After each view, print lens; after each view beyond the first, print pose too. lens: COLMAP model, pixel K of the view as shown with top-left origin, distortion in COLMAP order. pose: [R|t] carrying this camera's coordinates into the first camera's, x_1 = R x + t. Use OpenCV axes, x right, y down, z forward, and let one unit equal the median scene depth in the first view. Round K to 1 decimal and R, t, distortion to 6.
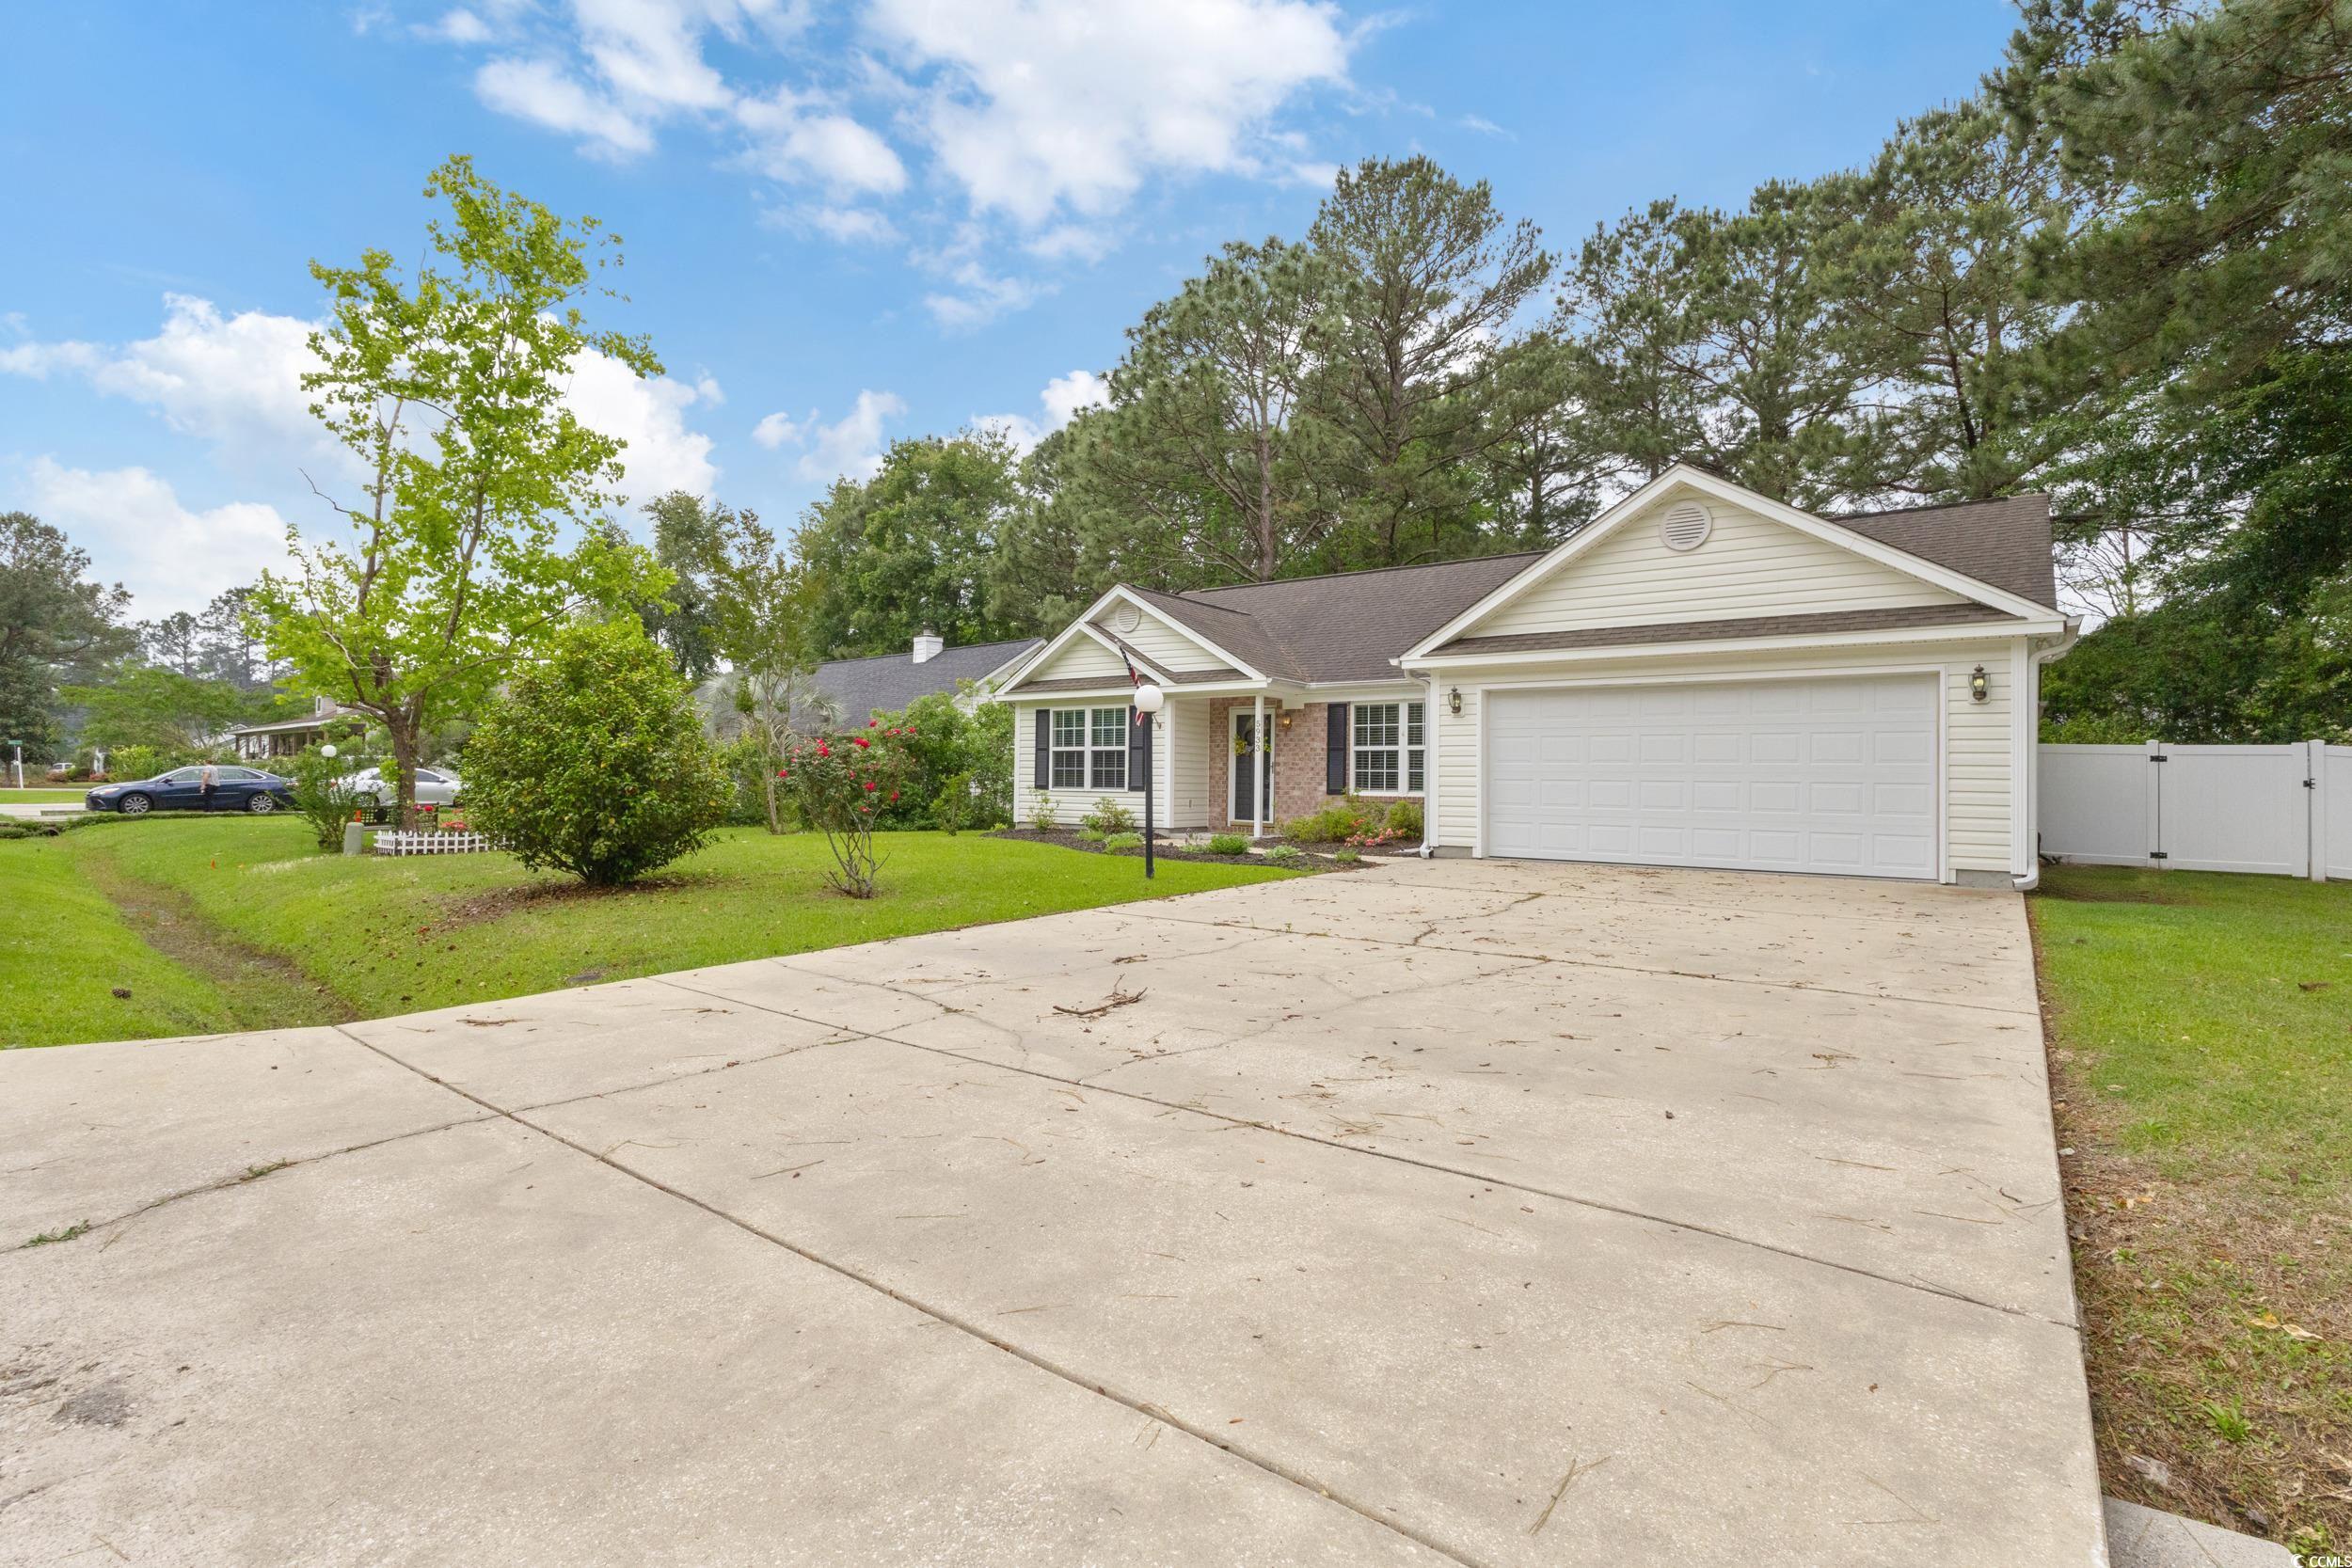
lens RADIAL K [[1110.1, 0, 1140.3], [0, 1110.1, 737.3], [0, 0, 1]] dist [-0.011780, 0.000108]
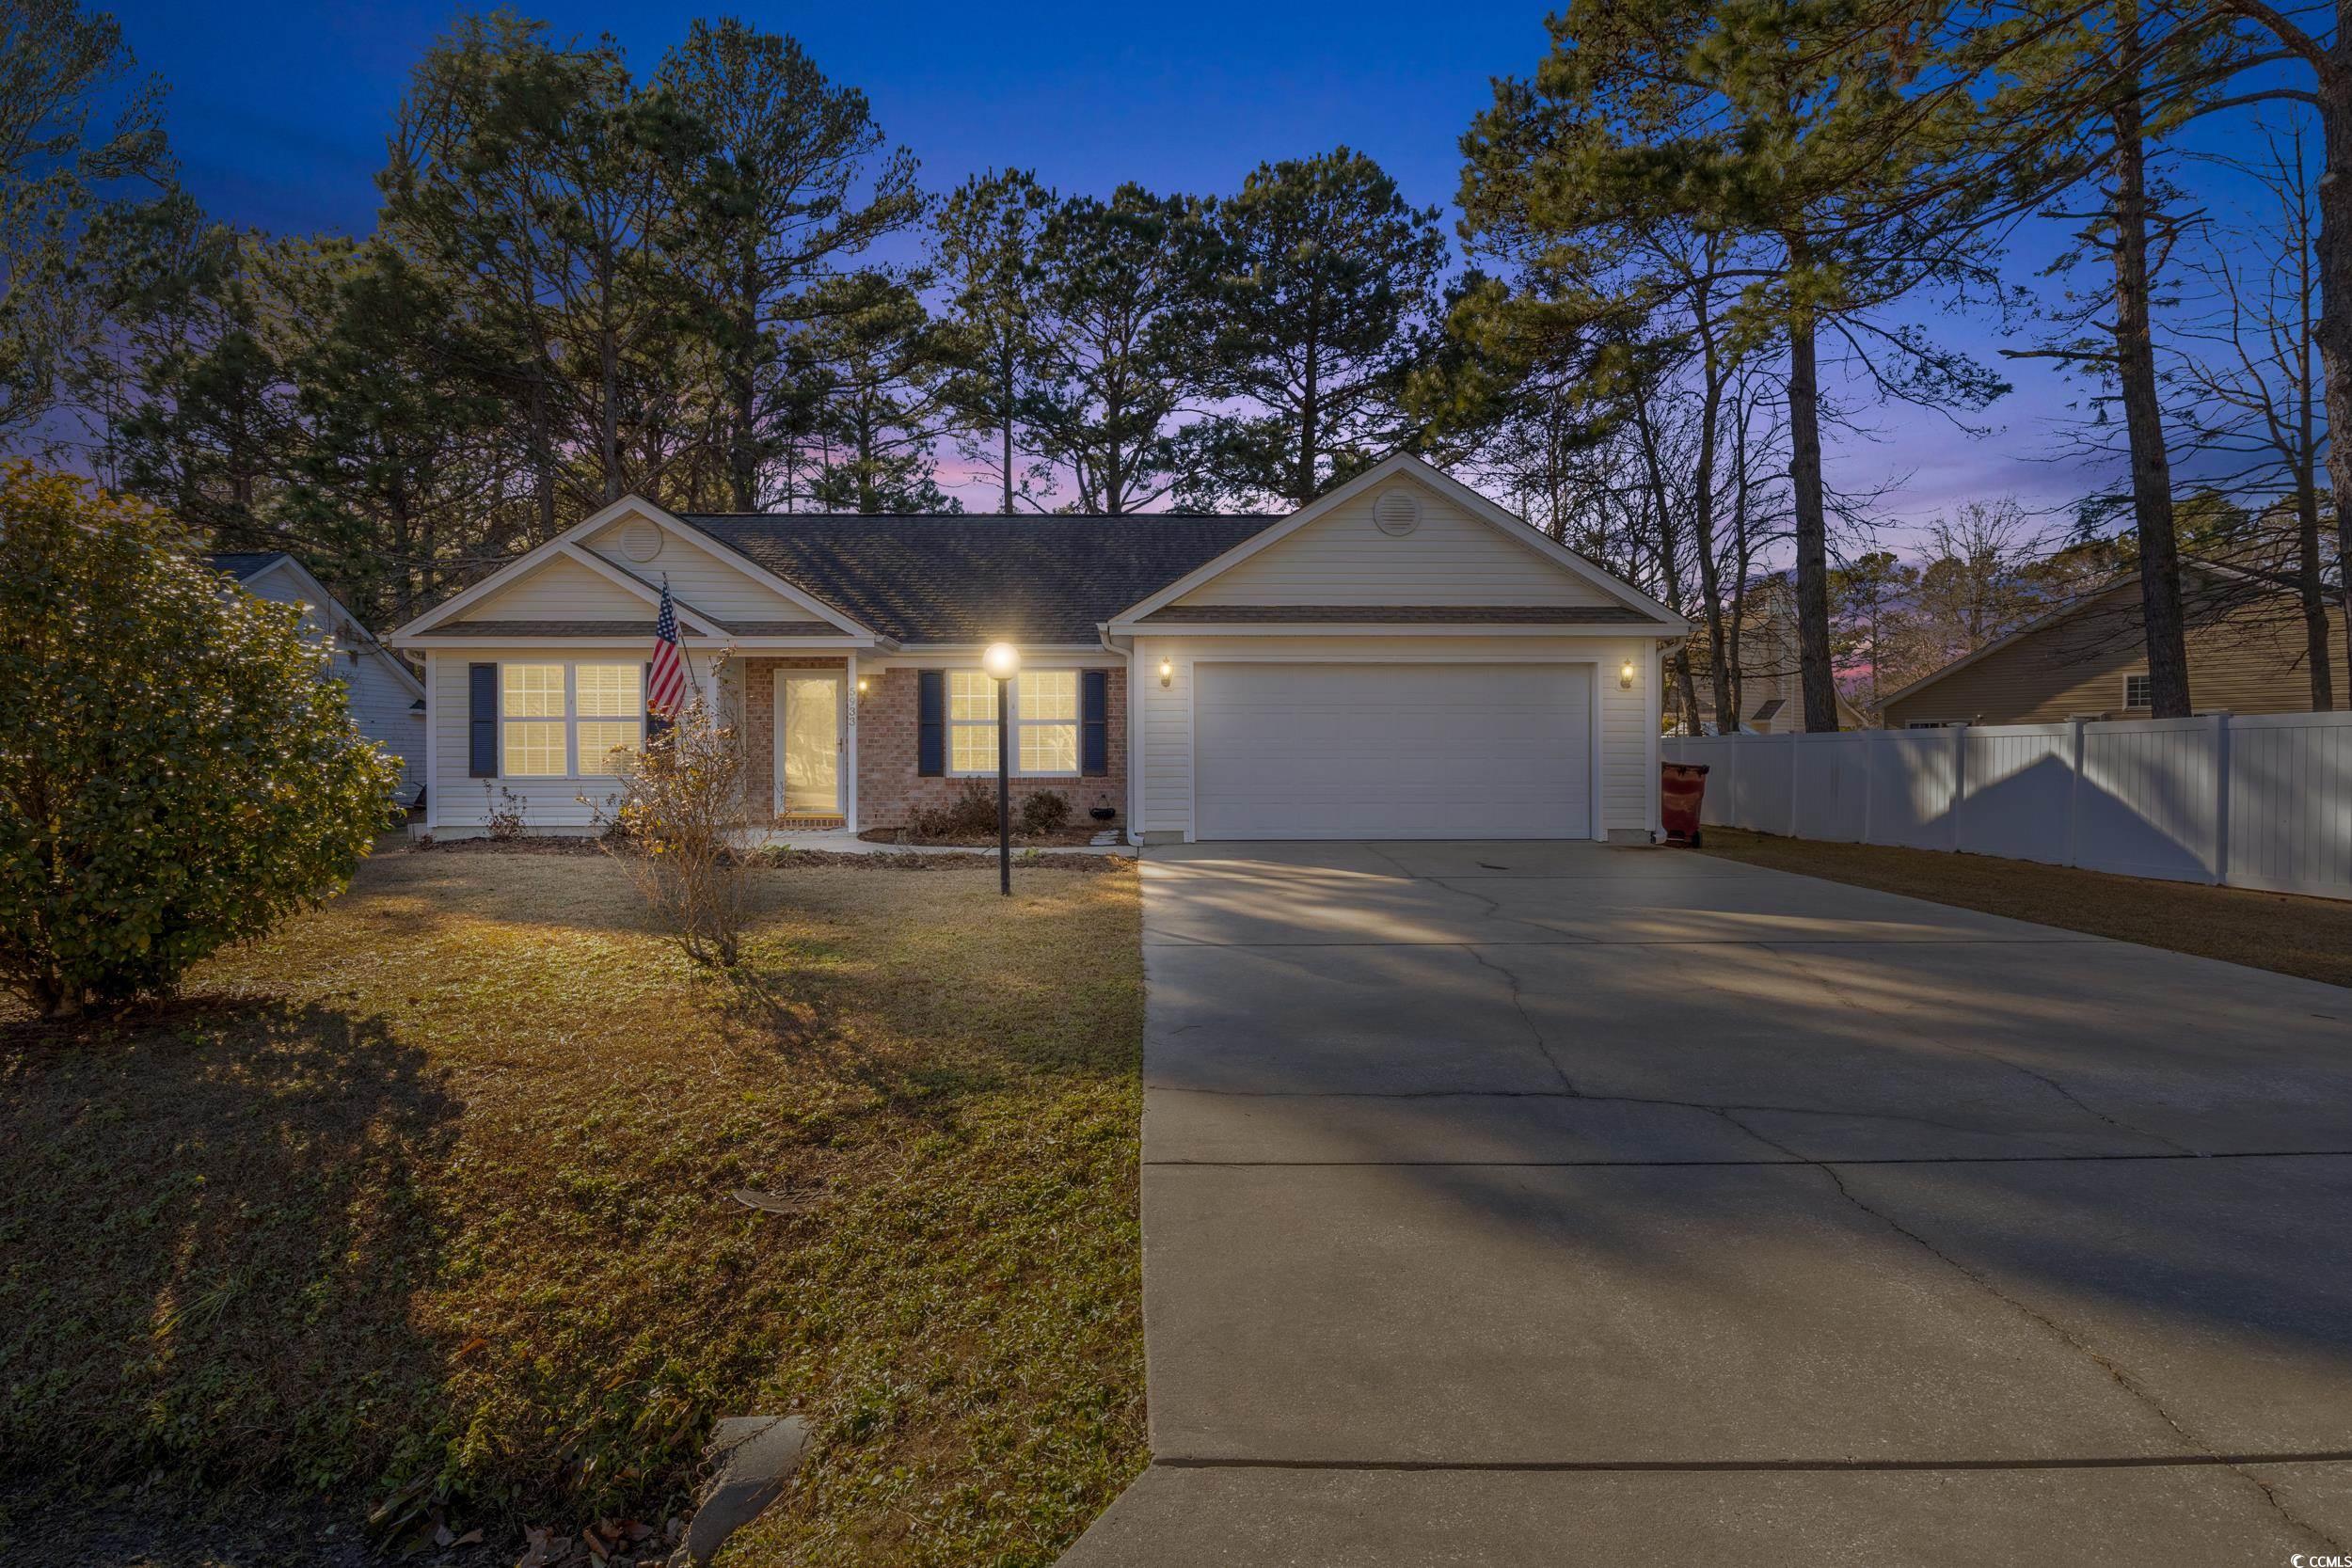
lens RADIAL K [[1189.9, 0, 1167.0], [0, 1189.9, 748.8], [0, 0, 1]] dist [0.003300, 0.000521]
pose [[0.773190, -0.009855, 0.634098, -0.251702], [-0.014644, 0.999335, 0.033388, -0.002711], [-0.634005, -0.035102, 0.772532, 0.172681]]
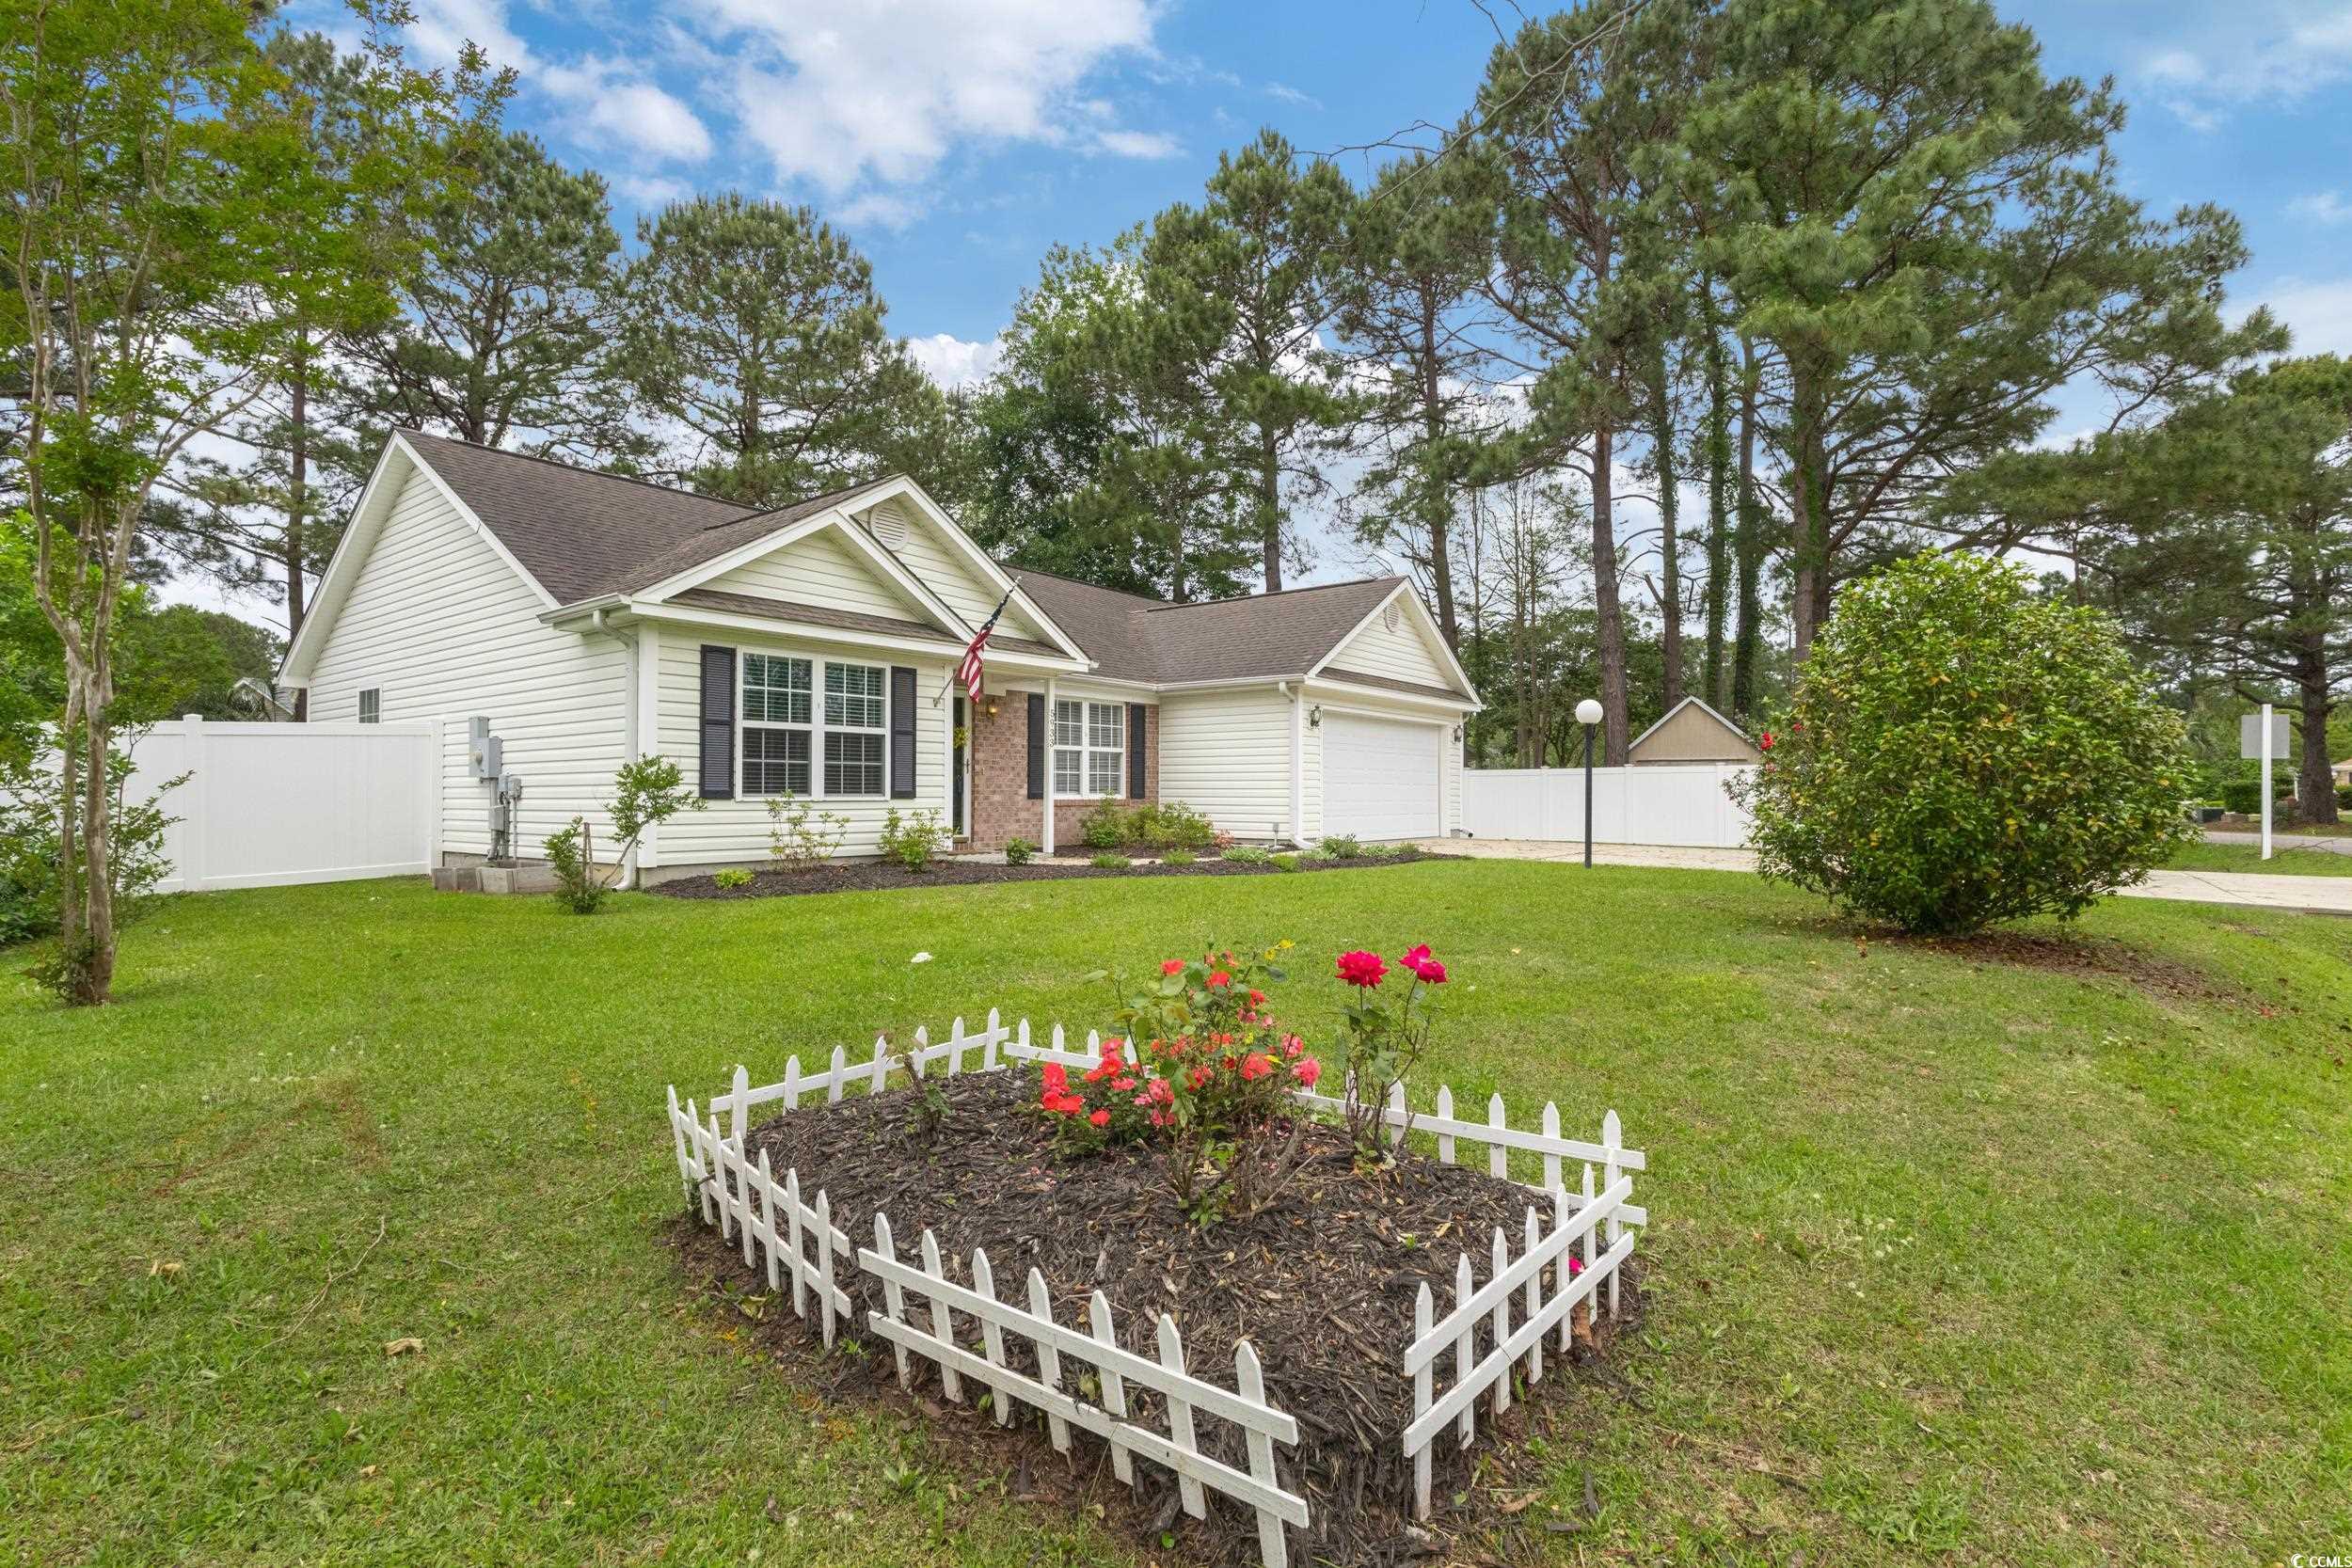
lens RADIAL K [[1170.5, 0, 1176.0], [0, 1170.5, 784.0], [0, 0, 1]] dist [-0.000425, -0.000023]
pose [[-0.033161, -0.002289, 0.999447, -0.717488], [-0.042640, 0.999090, 0.000874, 0.033323], [-0.998540, -0.042587, -0.033228, 0.883478]]
